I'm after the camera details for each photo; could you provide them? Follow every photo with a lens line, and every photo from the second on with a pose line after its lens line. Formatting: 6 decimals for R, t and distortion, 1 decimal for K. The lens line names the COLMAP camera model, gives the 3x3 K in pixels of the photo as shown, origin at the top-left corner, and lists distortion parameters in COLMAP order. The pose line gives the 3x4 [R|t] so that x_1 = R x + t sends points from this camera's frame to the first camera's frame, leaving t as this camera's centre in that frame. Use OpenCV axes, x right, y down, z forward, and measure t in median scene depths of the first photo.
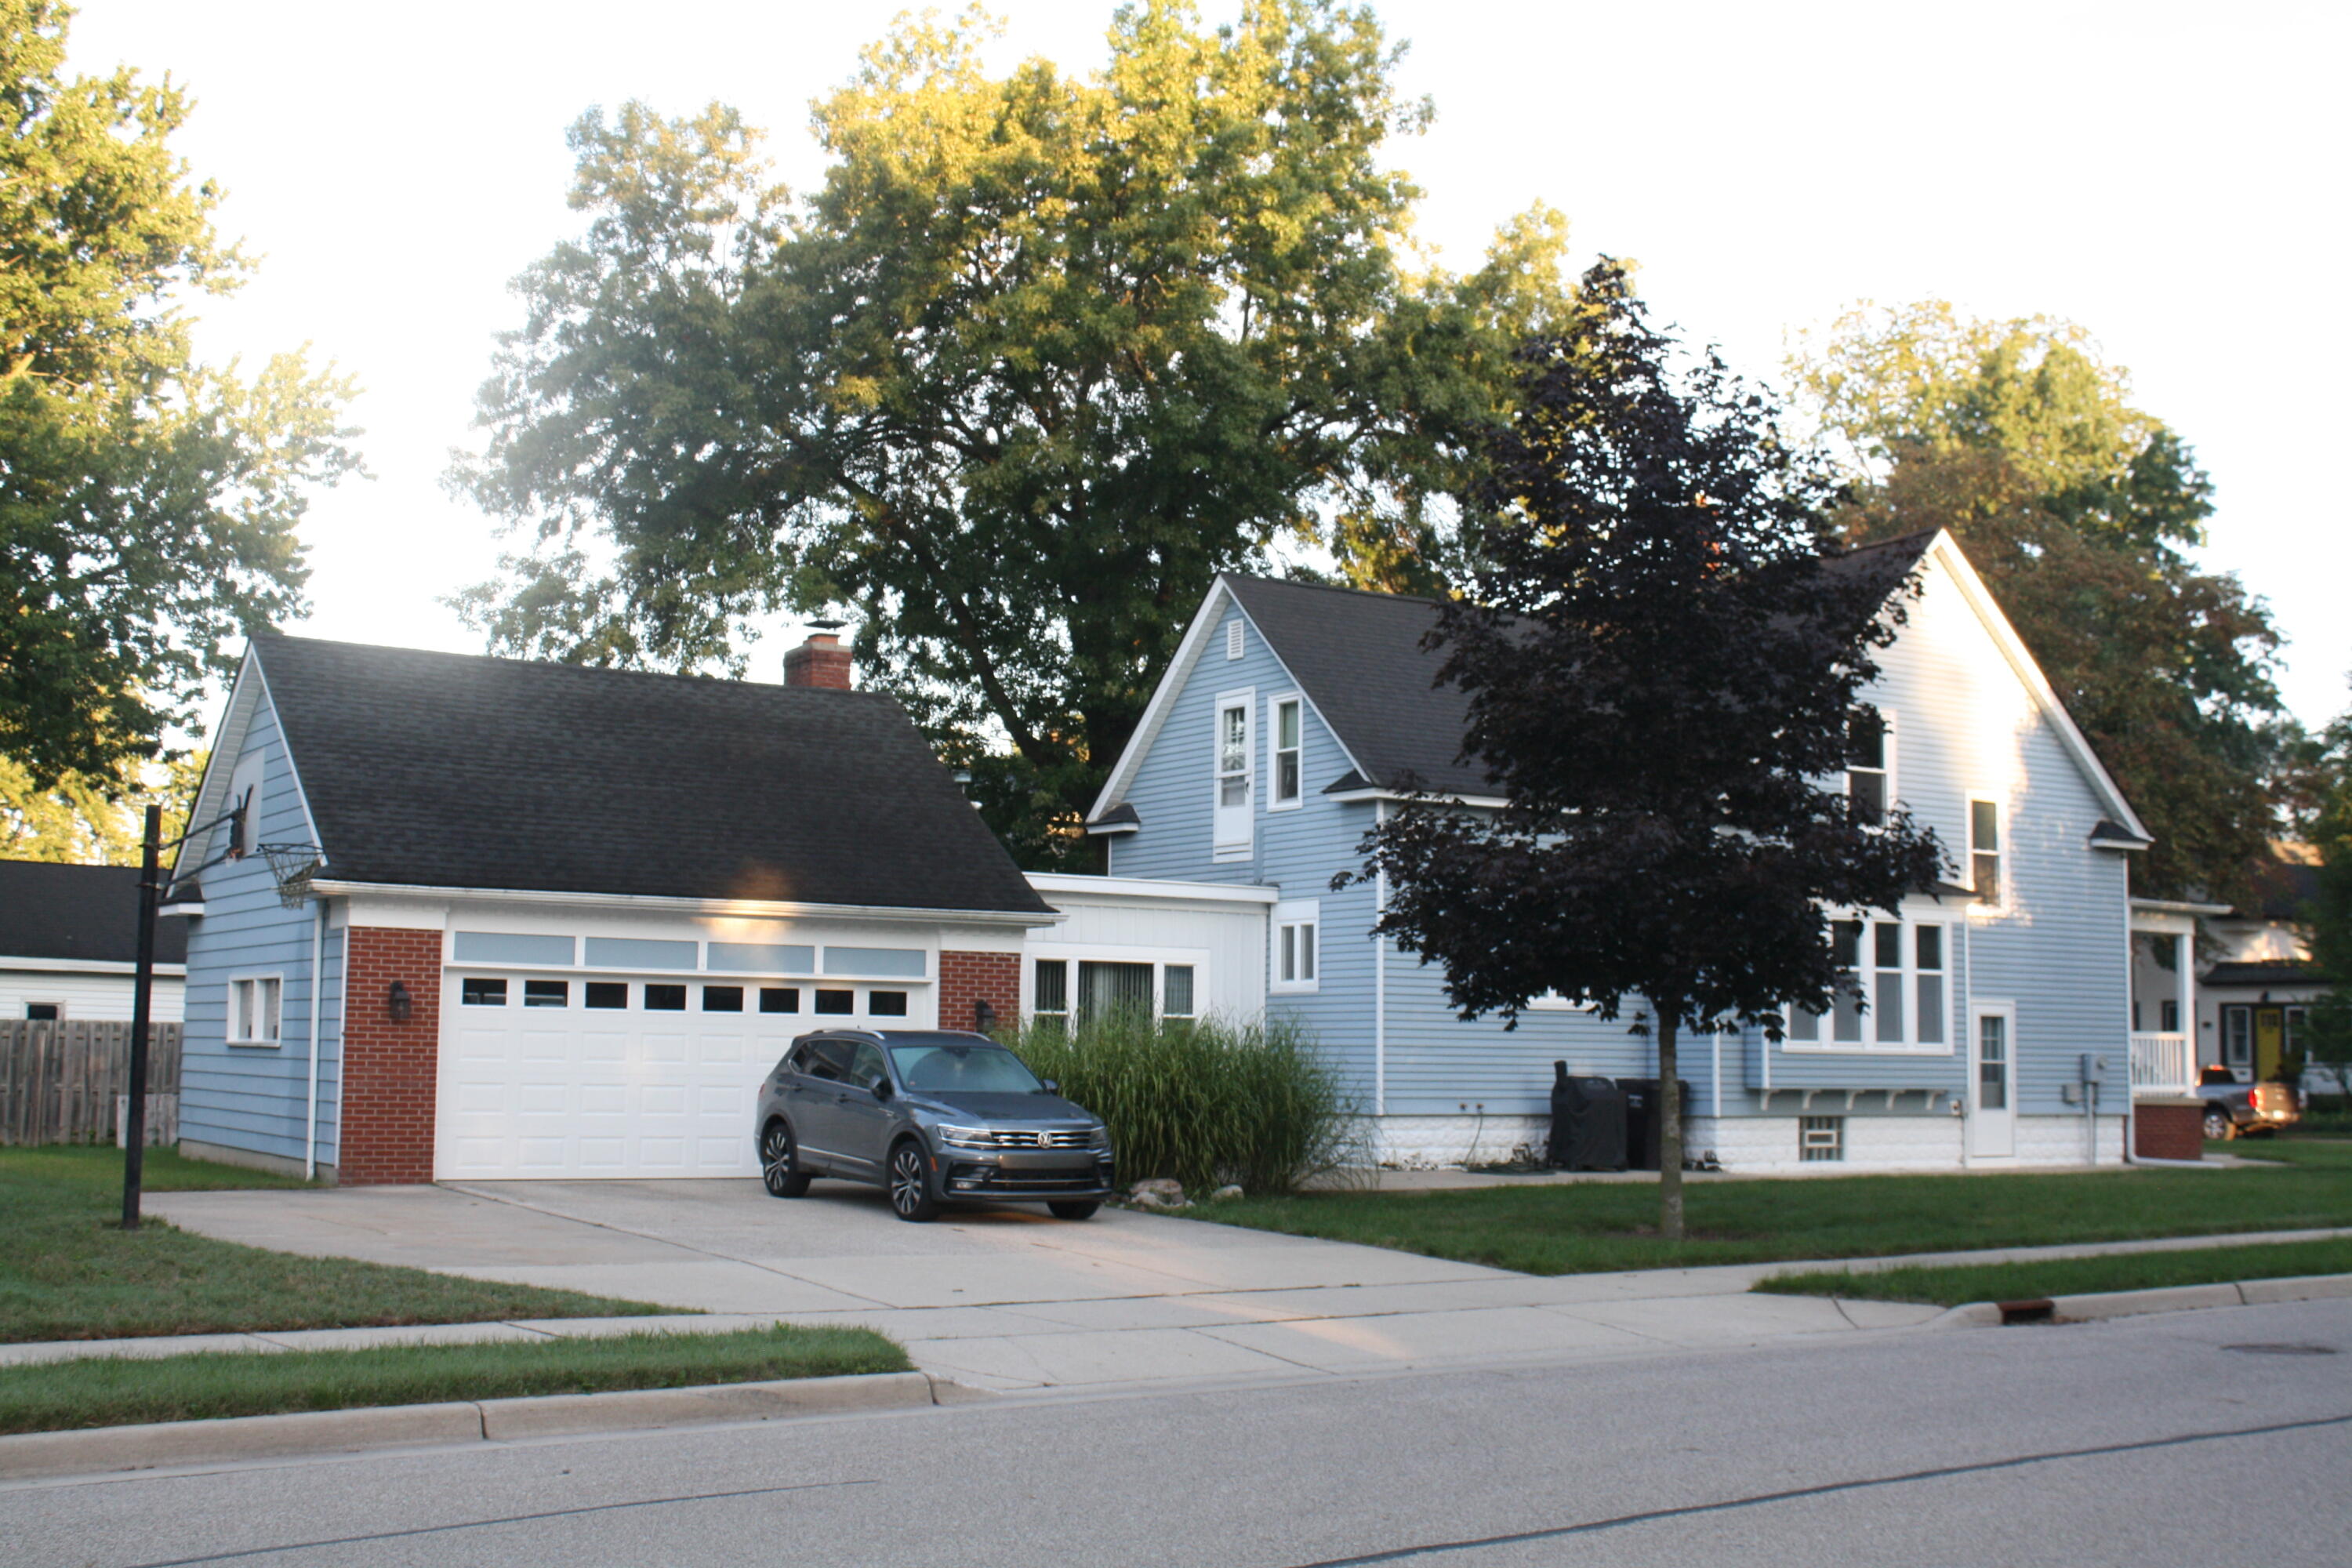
lens RADIAL K [[2585.9, 0, 1180.8], [0, 2585.9, 786.9], [0, 0, 1]] dist [-0.055182, 0.000000]
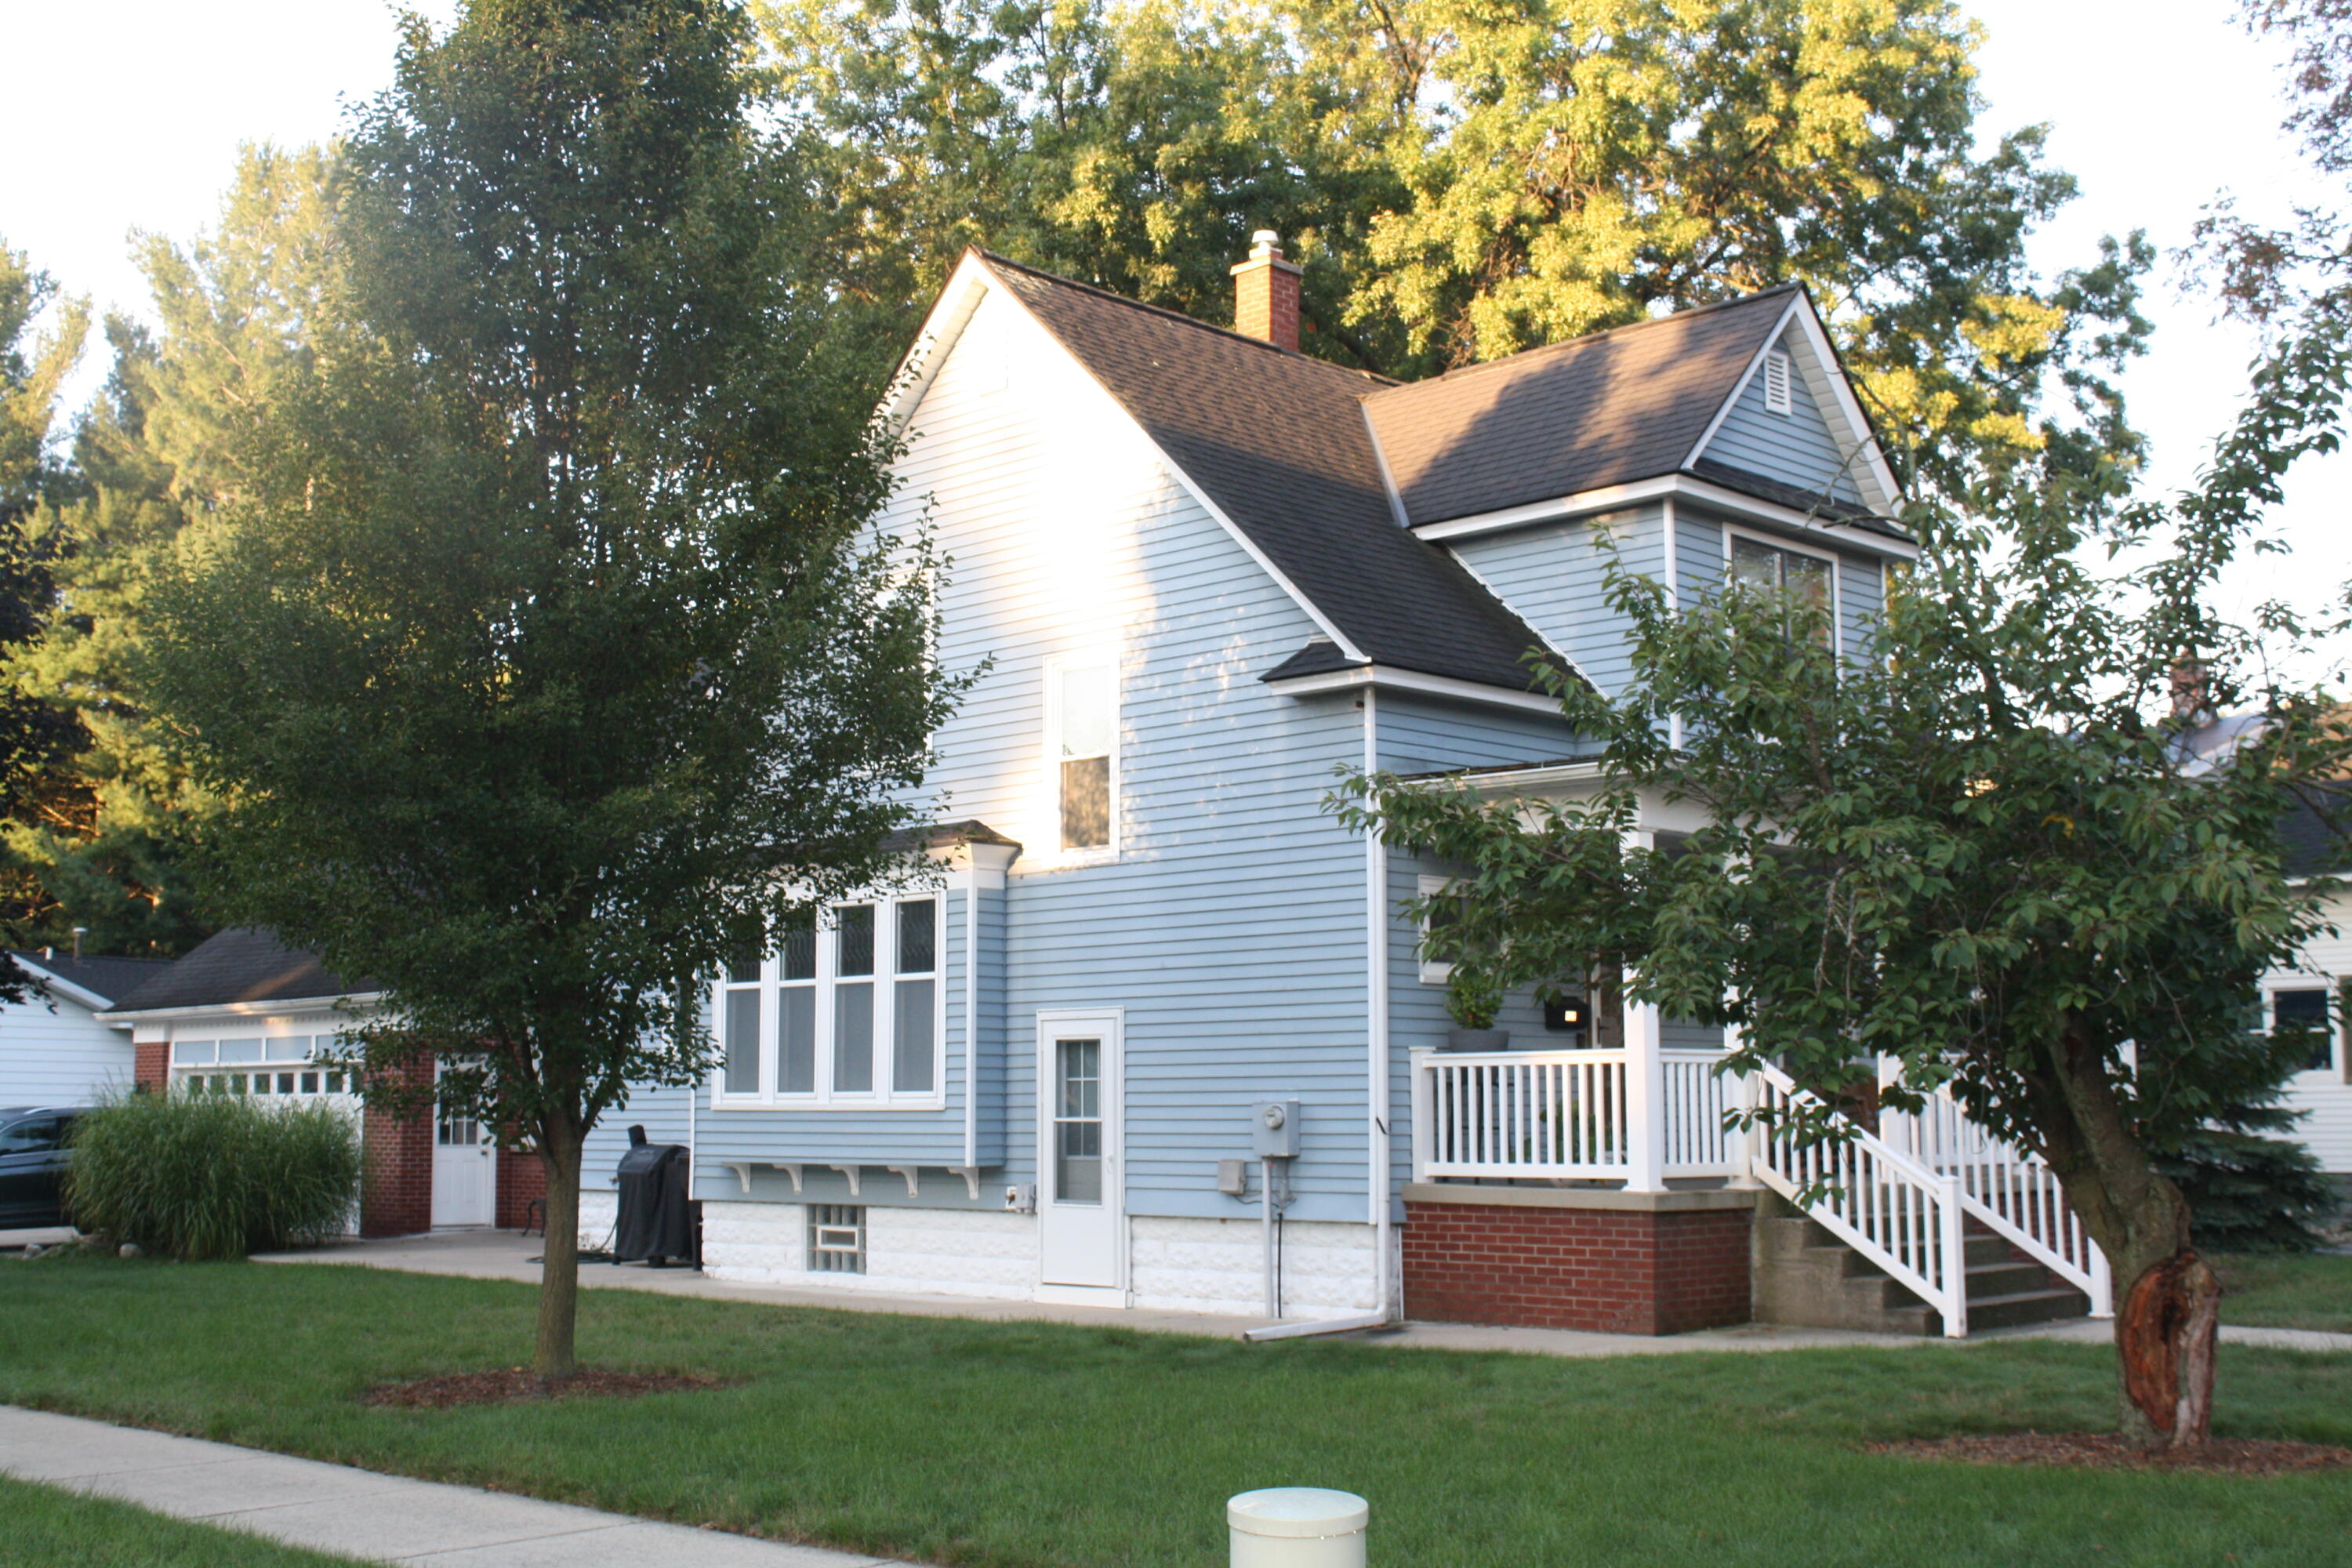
lens RADIAL K [[2667.0, 0, 1171.0], [0, 2667.0, 786.3], [0, 0, 1]] dist [-0.026223, 0.000000]
pose [[0.223371, -0.132140, -0.965735, 0.940293], [0.110873, 0.987782, -0.109513, 0.105177], [0.968407, -0.082612, 0.235293, 0.922972]]
